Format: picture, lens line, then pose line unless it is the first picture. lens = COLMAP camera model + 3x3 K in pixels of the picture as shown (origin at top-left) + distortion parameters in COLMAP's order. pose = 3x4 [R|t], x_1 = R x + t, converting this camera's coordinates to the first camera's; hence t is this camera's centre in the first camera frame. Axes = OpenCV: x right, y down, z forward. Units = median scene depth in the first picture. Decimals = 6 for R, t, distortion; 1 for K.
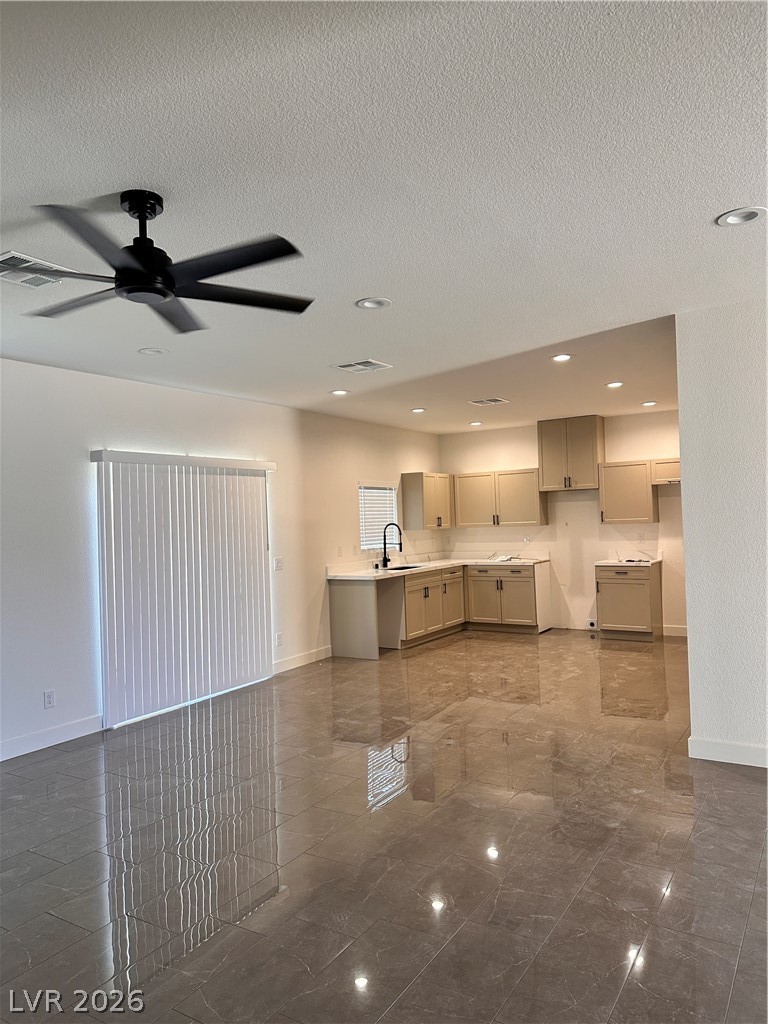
lens RADIAL K [[722.0, 0, 379.8], [0, 722.0, 507.6], [0, 0, 1]] dist [0.061729, -0.024613]
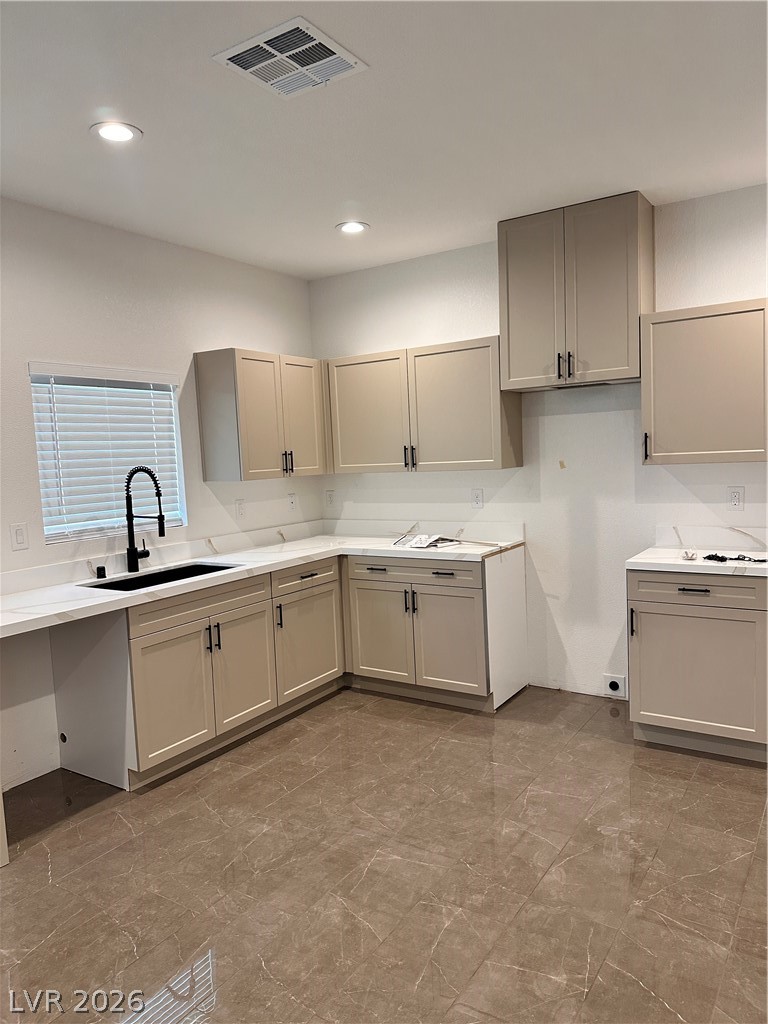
lens RADIAL K [[722.0, 0, 391.0], [0, 722.0, 518.8], [0, 0, 1]] dist [0.061729, -0.024613]
pose [[0.999934, -0.009290, -0.006800, 0.156819], [0.009981, 0.993884, 0.109973, 0.005903], [0.005737, -0.110033, 0.993911, 0.558358]]
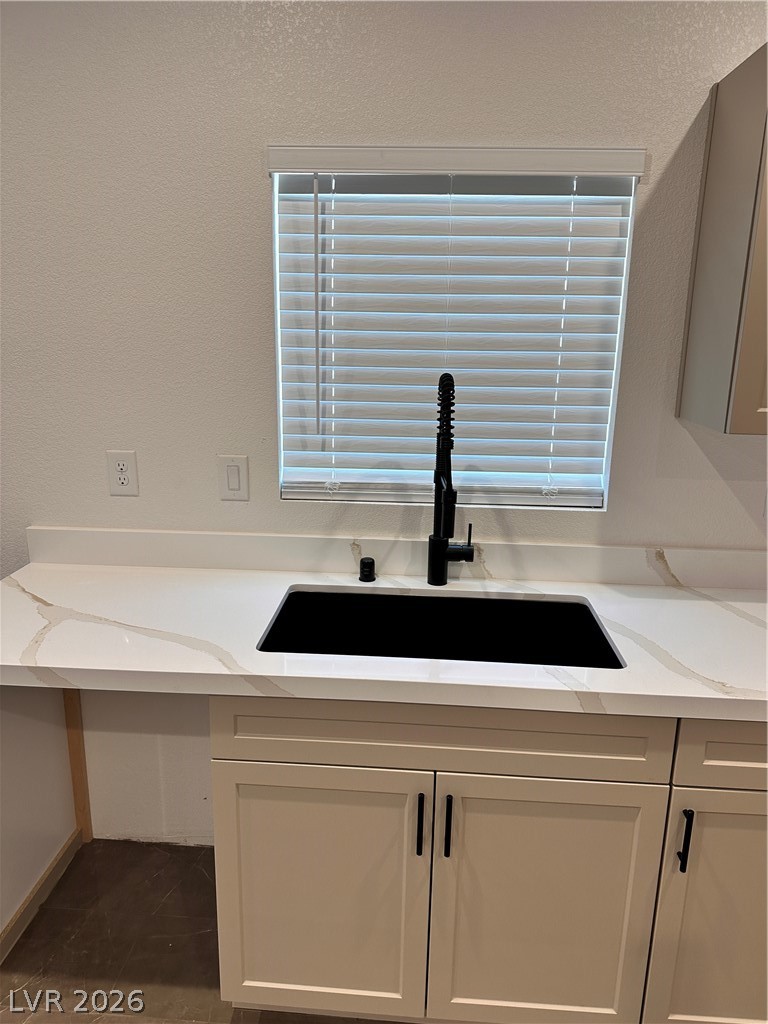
lens RADIAL K [[722.0, 0, 384.1], [0, 722.0, 509.9], [0, 0, 1]] dist [0.061729, -0.024613]
pose [[0.484033, 0.247686, -0.839264, 0.167353], [-0.020604, 0.962064, 0.272044, 0.004168], [0.874807, -0.114386, 0.470774, 0.857119]]
